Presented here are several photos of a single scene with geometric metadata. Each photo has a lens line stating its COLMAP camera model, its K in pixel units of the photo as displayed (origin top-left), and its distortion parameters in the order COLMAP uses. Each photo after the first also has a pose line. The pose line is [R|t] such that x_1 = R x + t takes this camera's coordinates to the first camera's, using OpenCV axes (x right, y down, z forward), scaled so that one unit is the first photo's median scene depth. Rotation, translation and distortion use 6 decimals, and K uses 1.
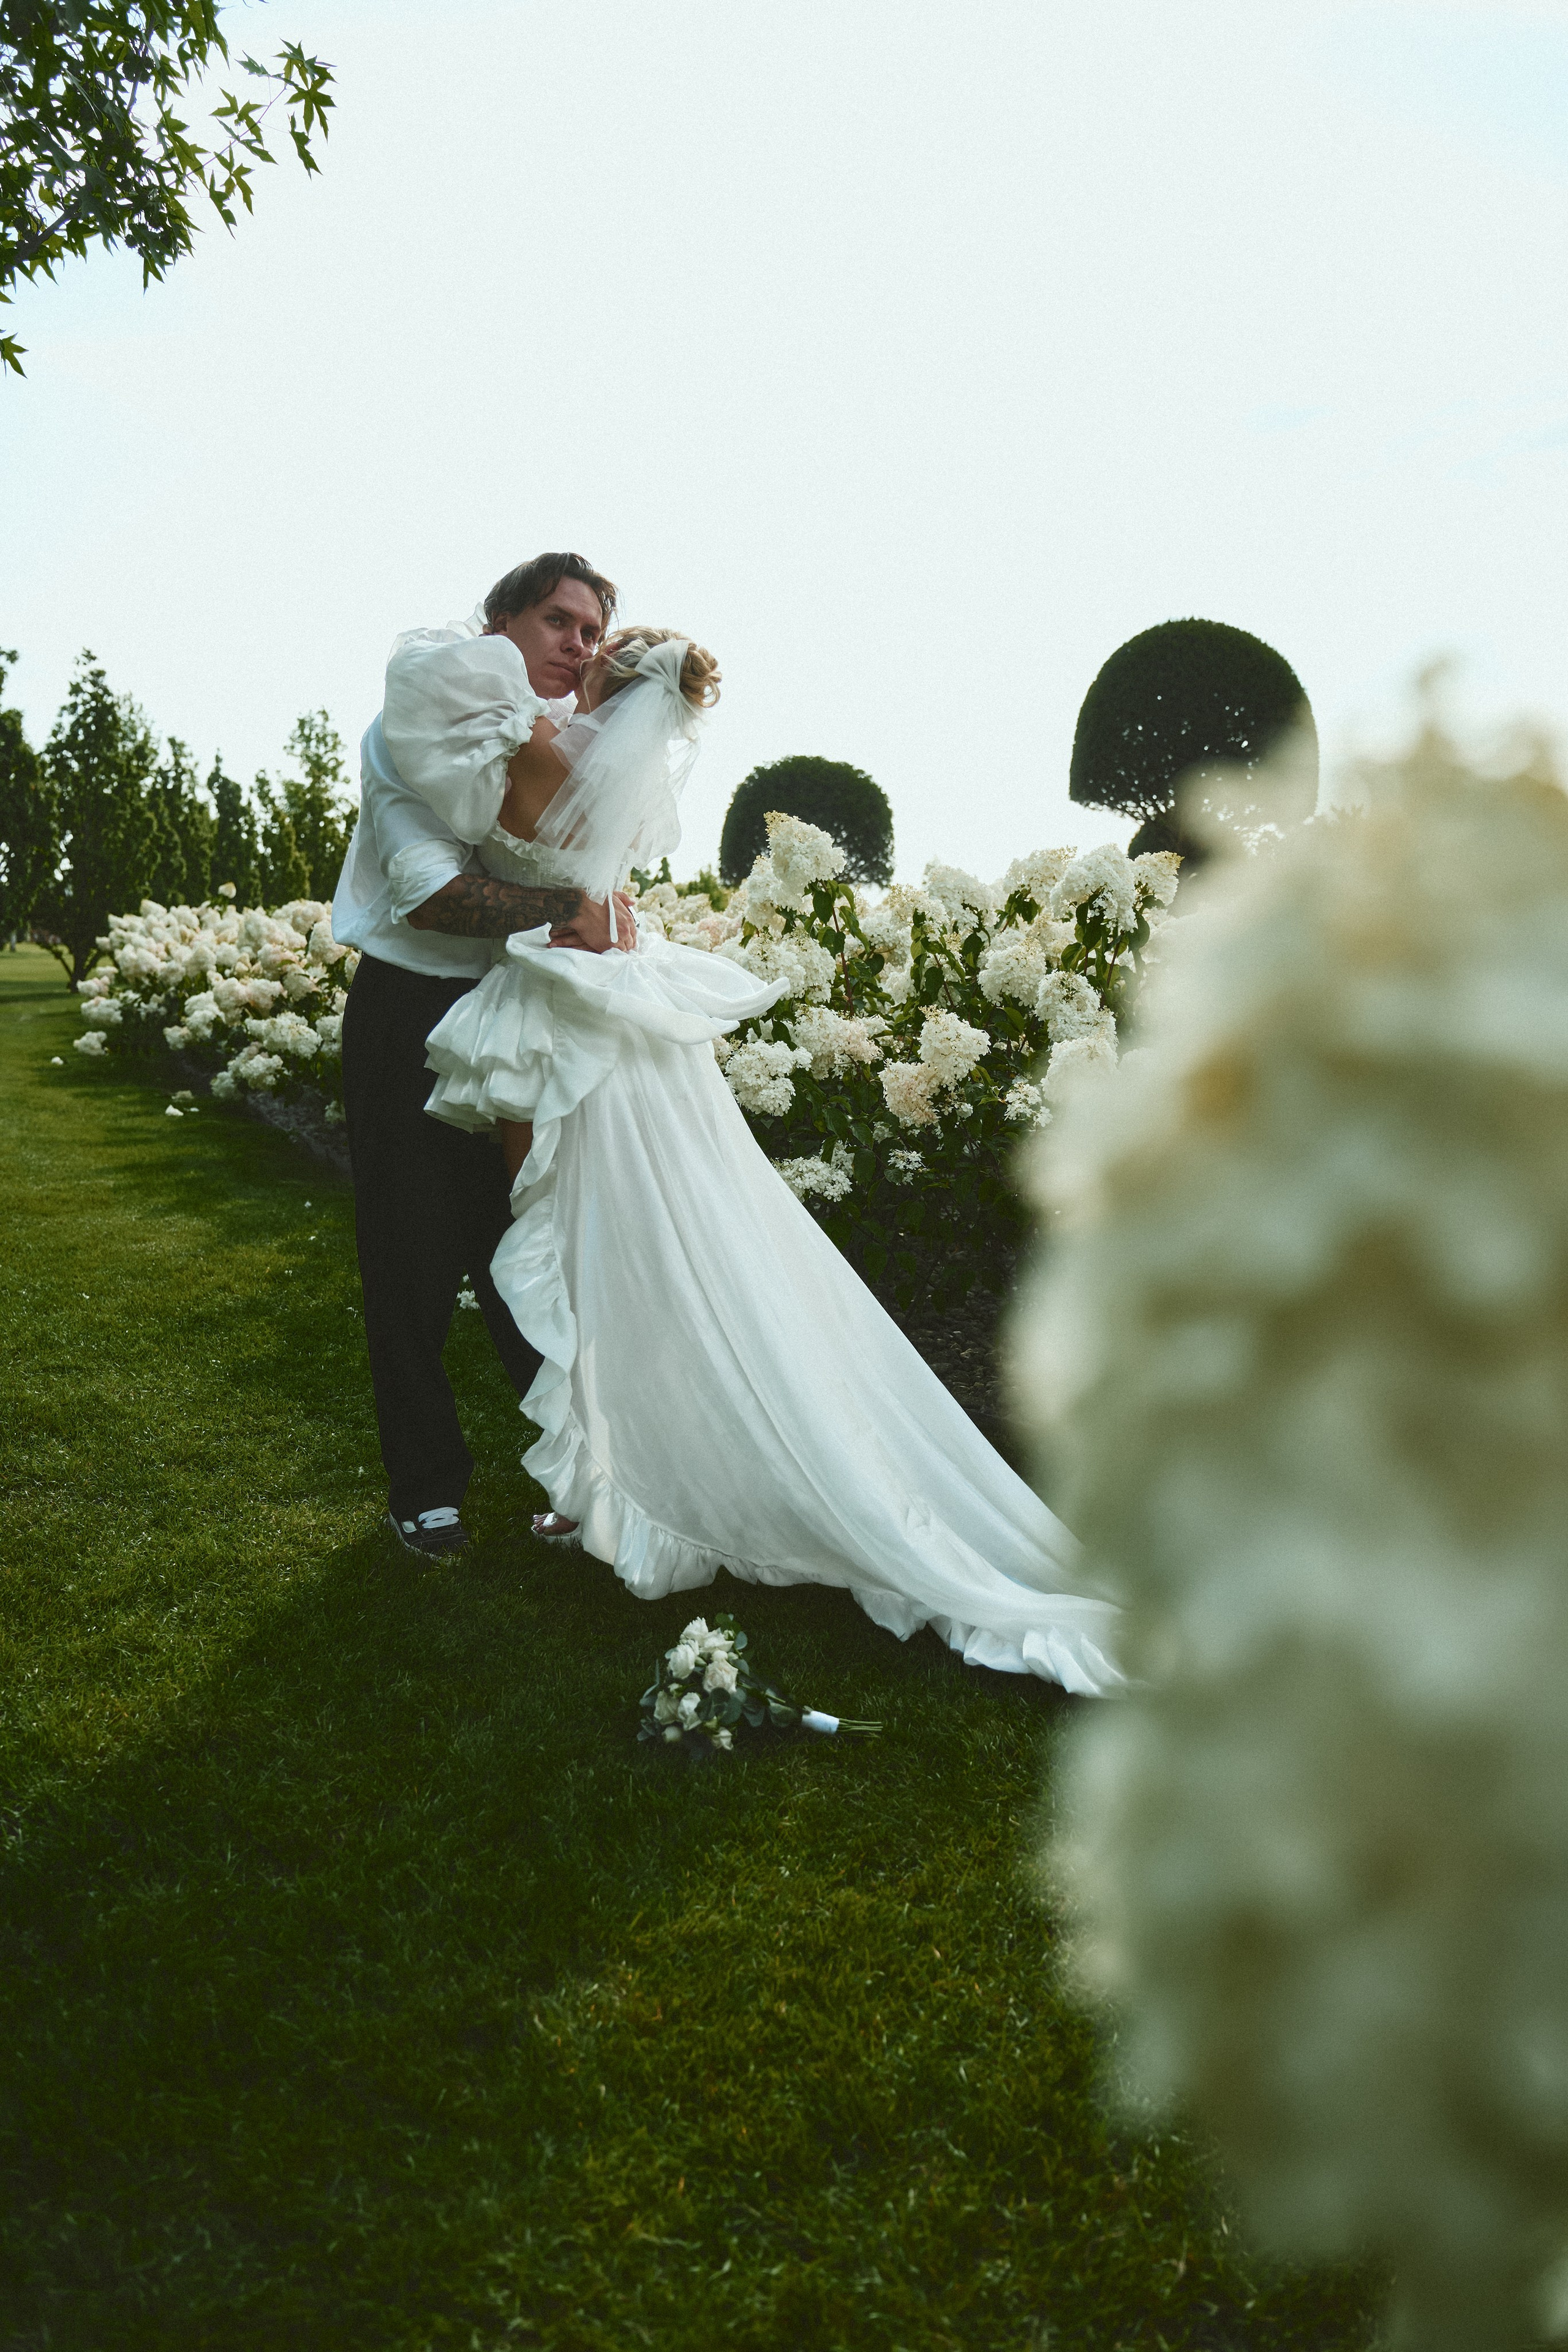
lens RADIAL K [[1844.4, 0, 801.2], [0, 1844.4, 1195.2], [0, 0, 1]] dist [-0.024369, 0.026742]
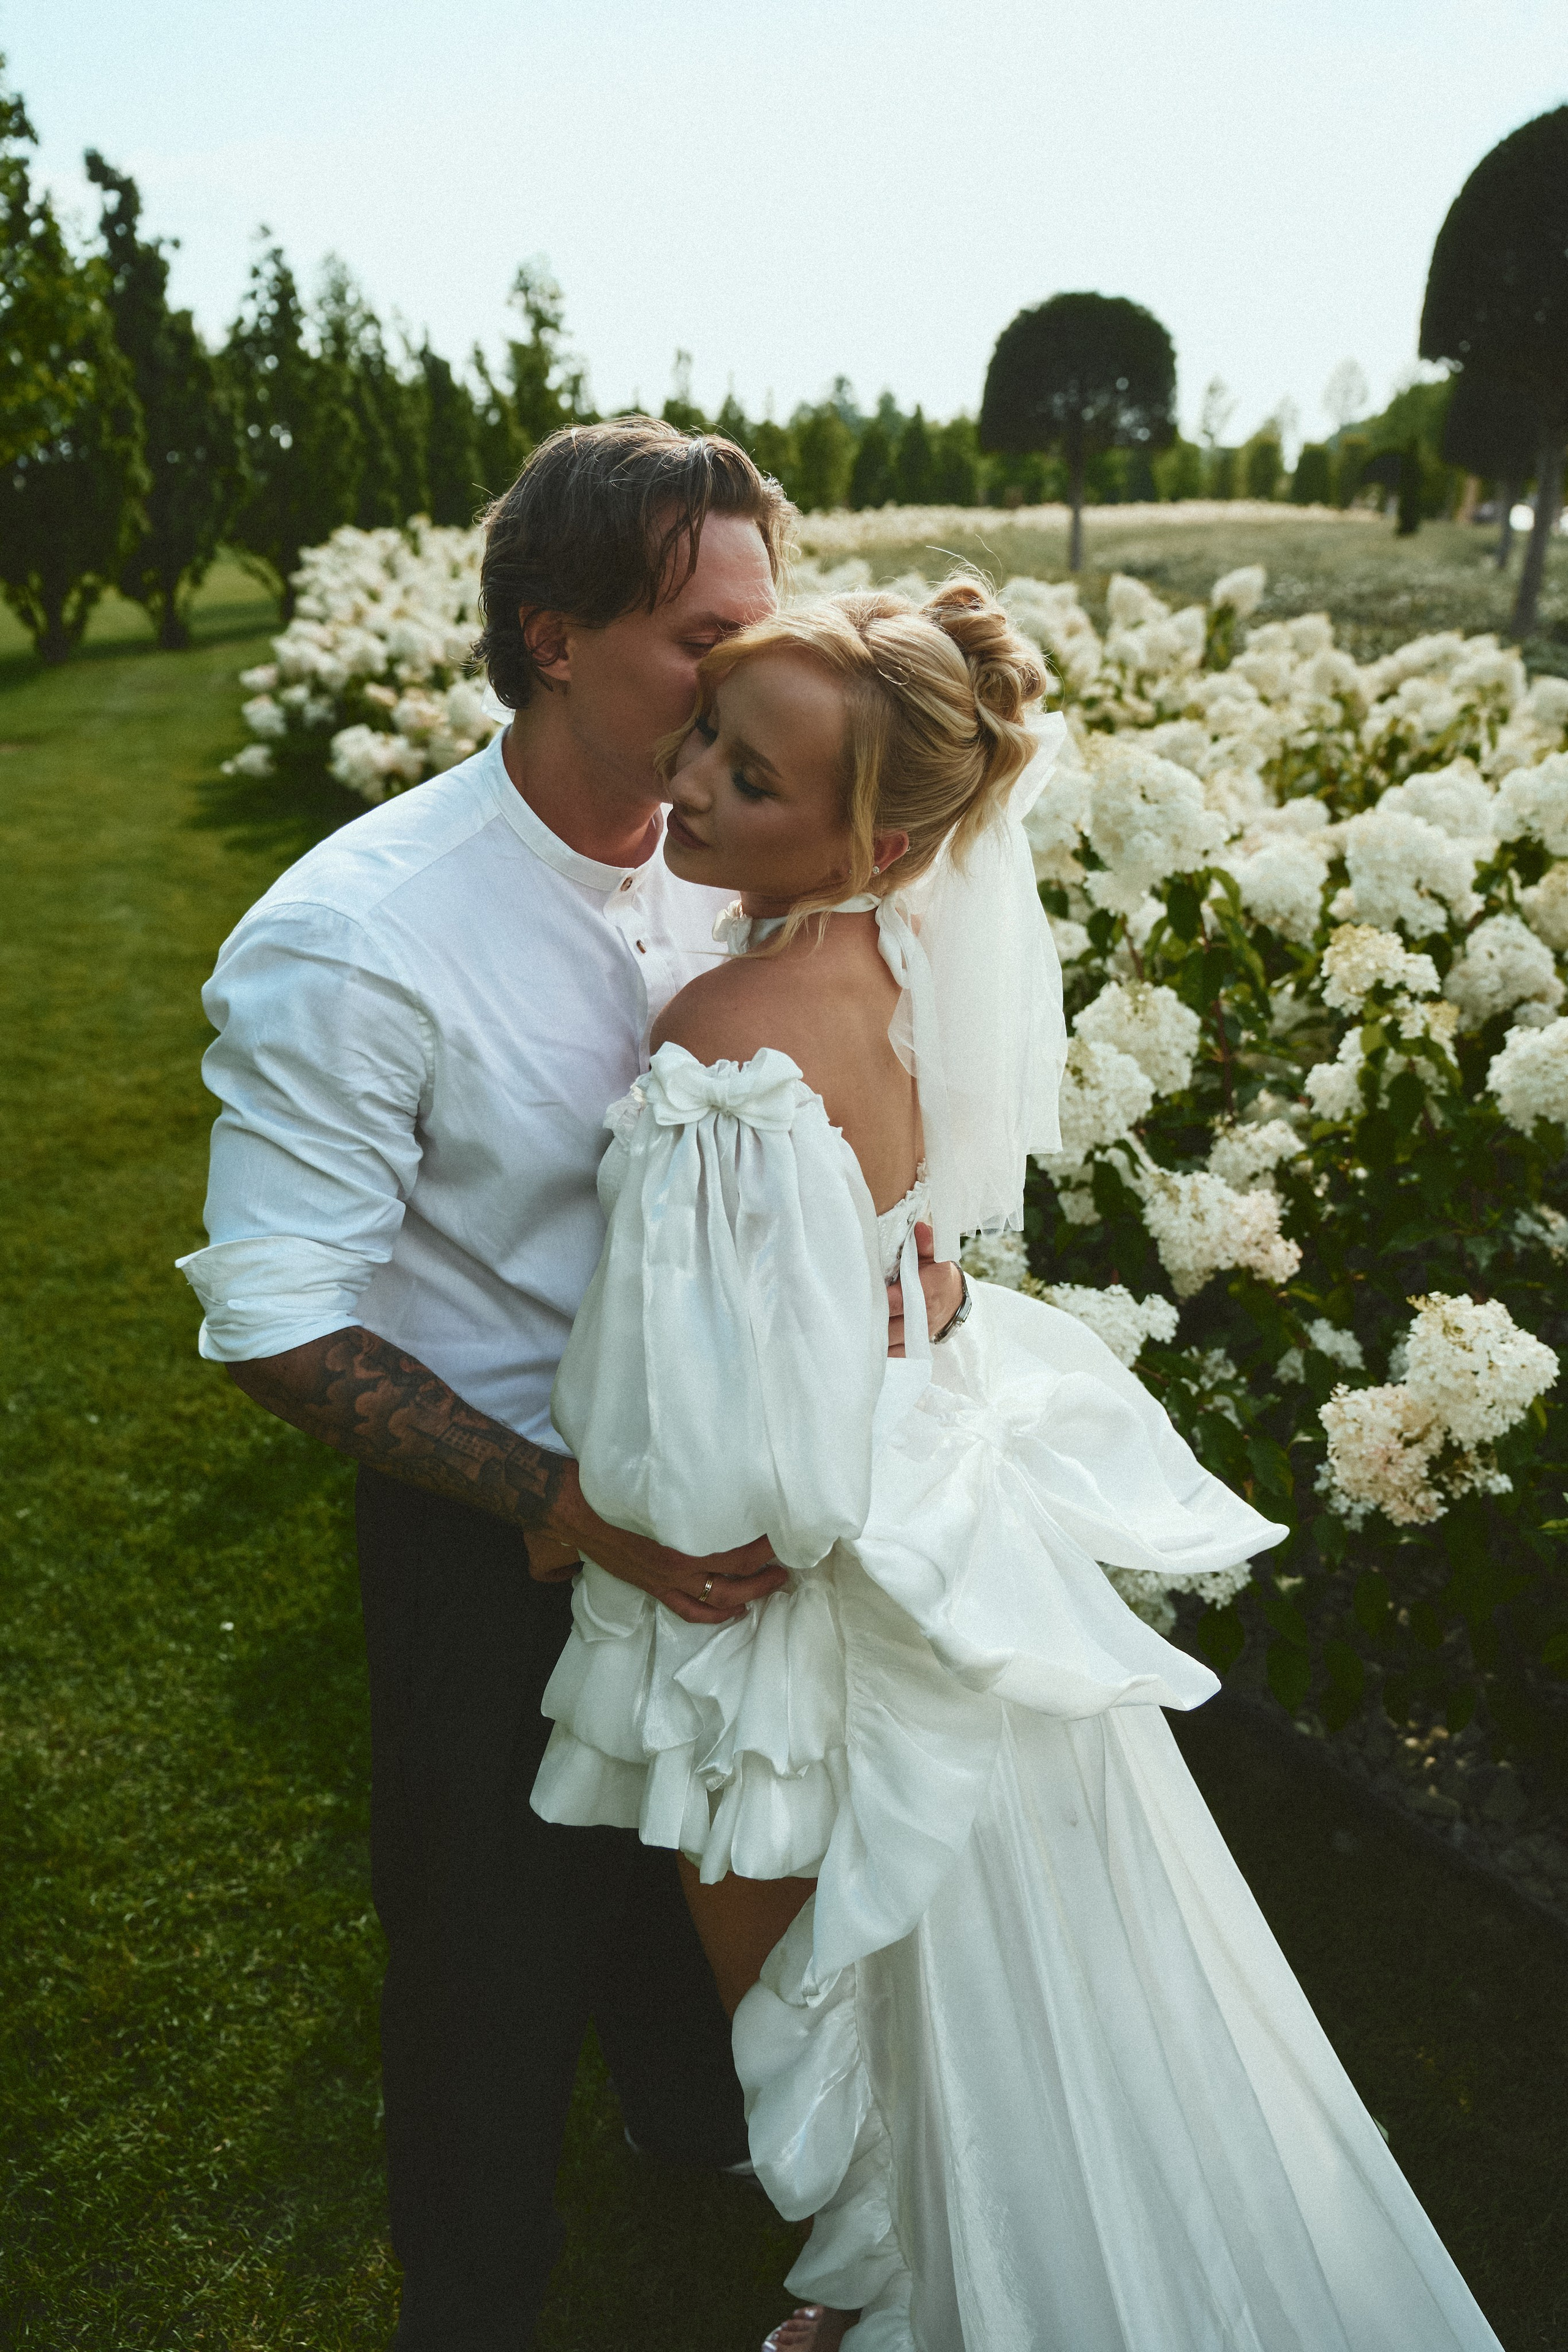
lens RADIAL K [[1844.4, 0, 790.5], [0, 1844.4, 1172.2], [0, 0, 1]] dist [-0.024369, 0.026742]
pose [[0.989149, 0.002195, -0.146900, -0.013289], [0.030614, 0.974860, 0.220705, -0.117816], [0.143692, -0.222807, 0.964215, 0.242496]]
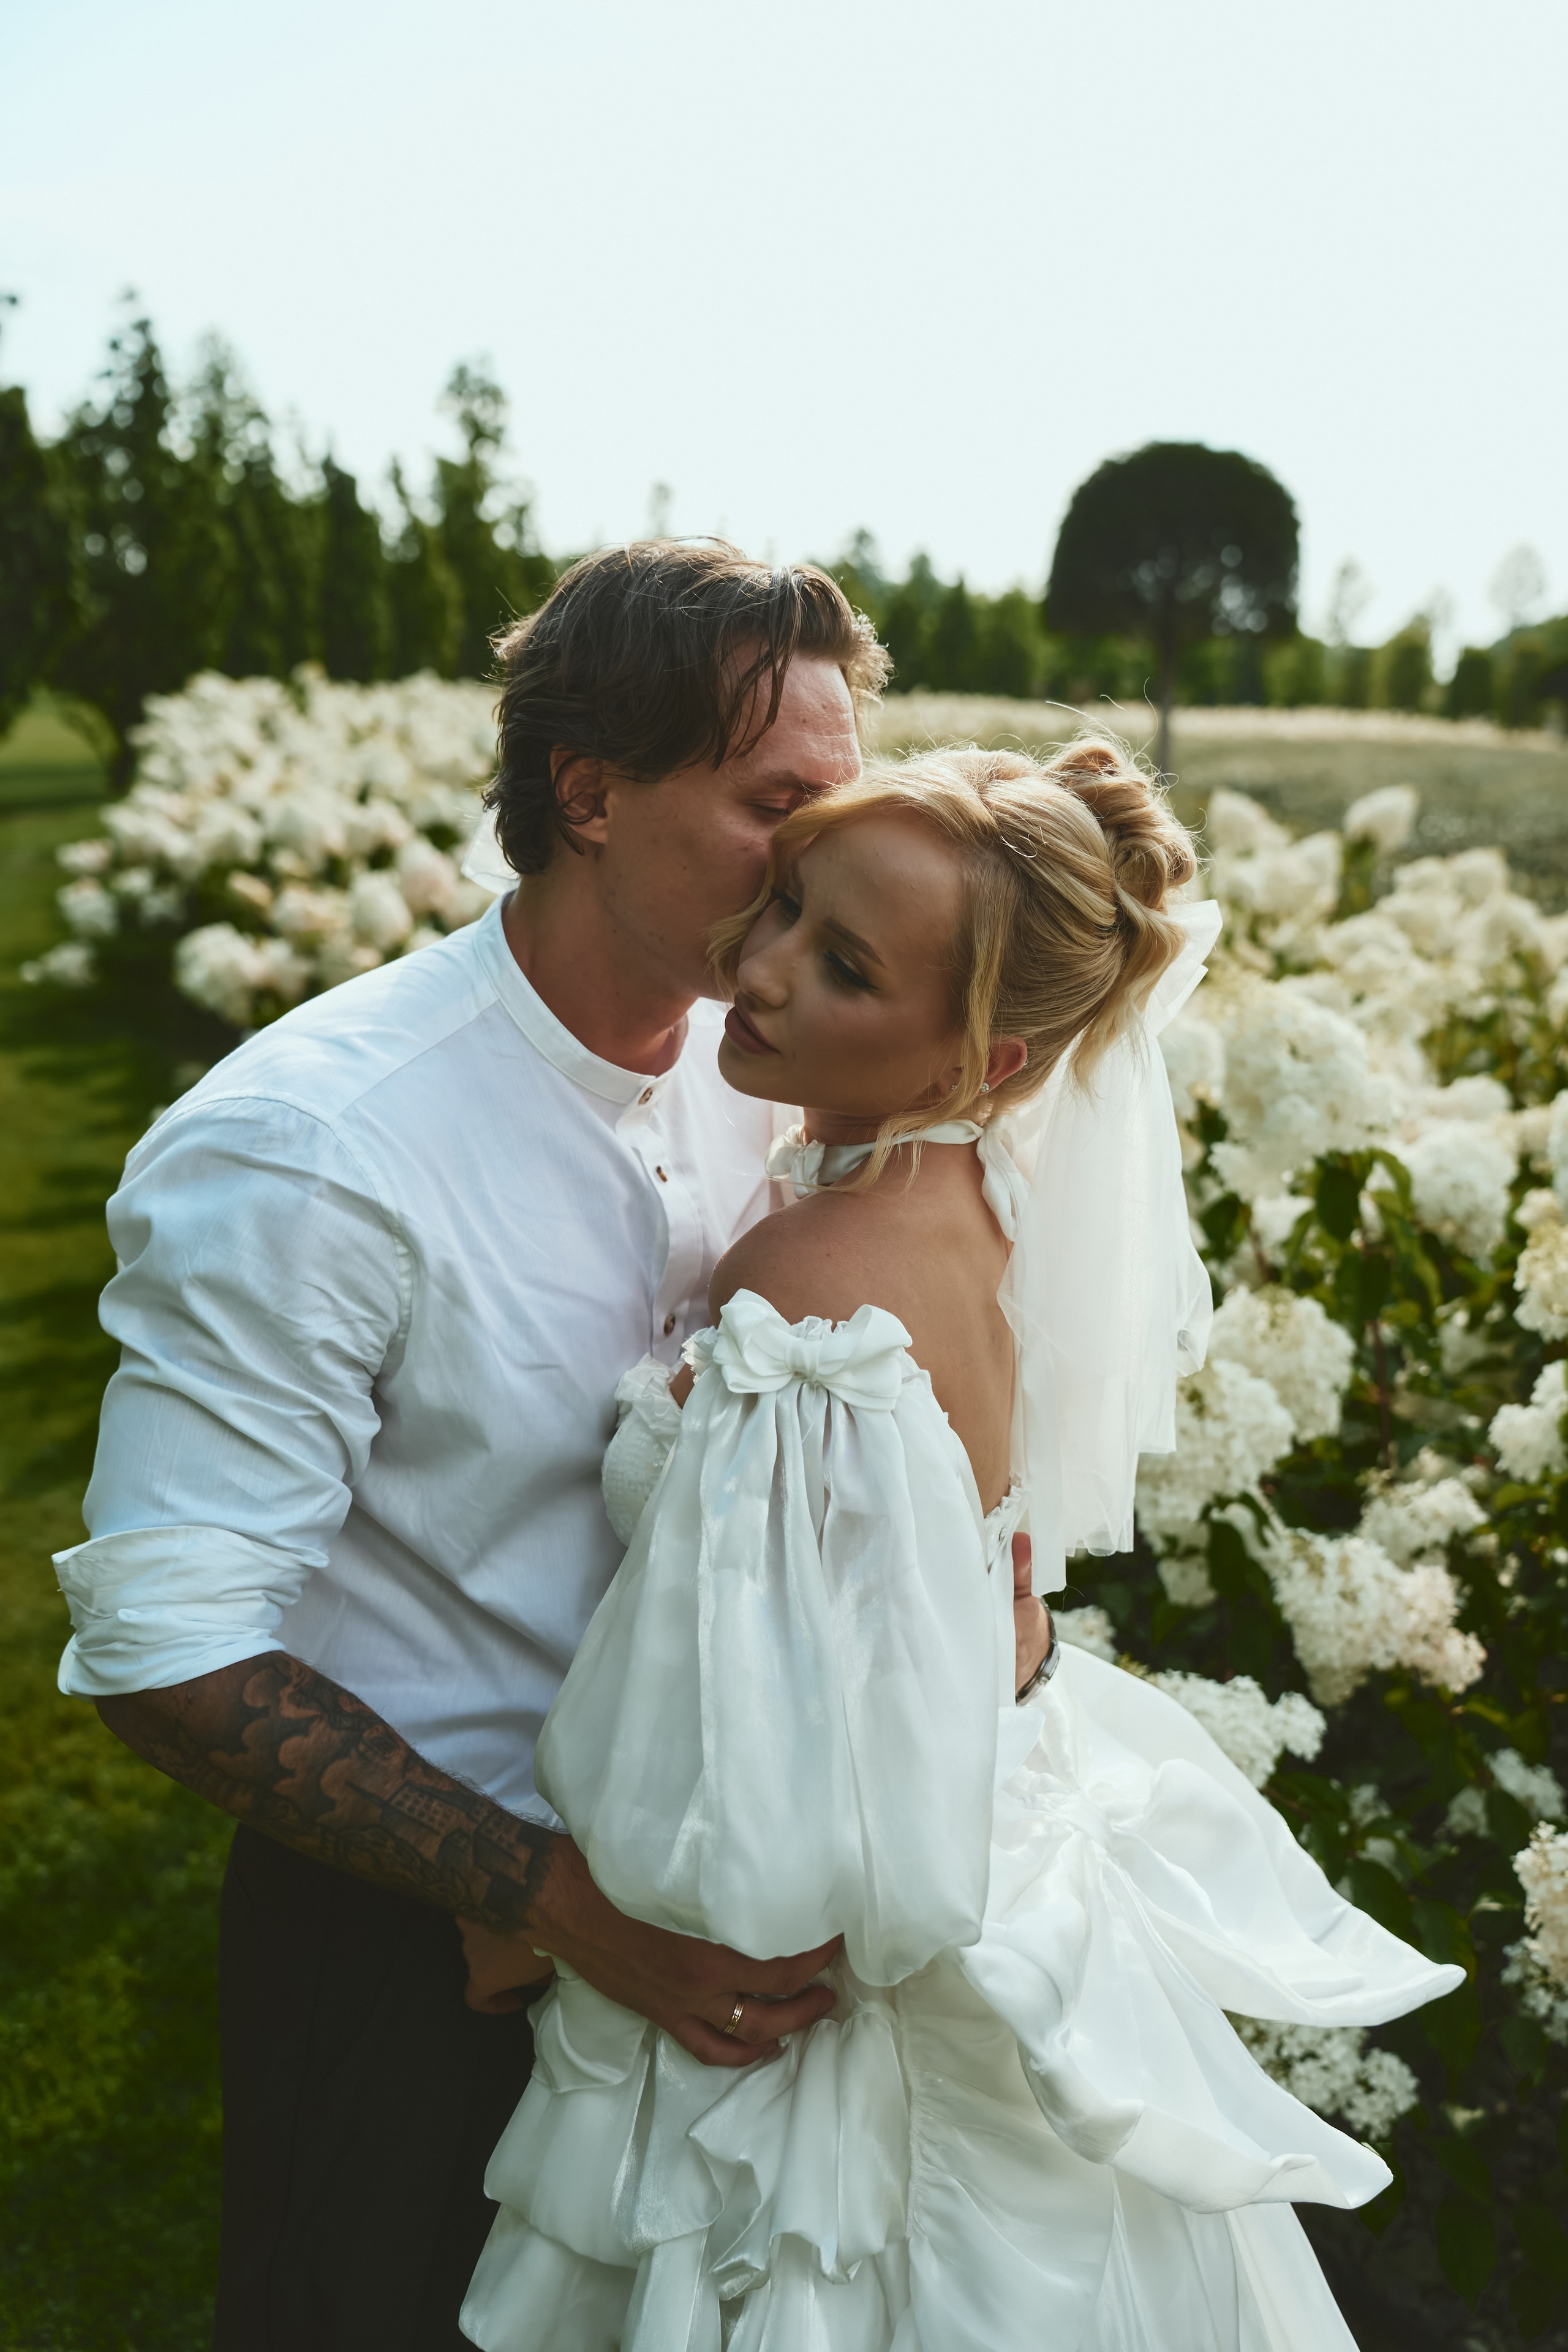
lens RADIAL K [[2497.3, 0, 820.5], [0, 2497.3, 1211.4], [0, 0, 1]] dist [0.058317, 0.000000]
pose [[0.991976, 0.035692, -0.121284, -0.020040], [-0.026005, 0.996412, 0.080536, -0.113326], [0.123723, -0.076736, 0.989345, 0.230517]]
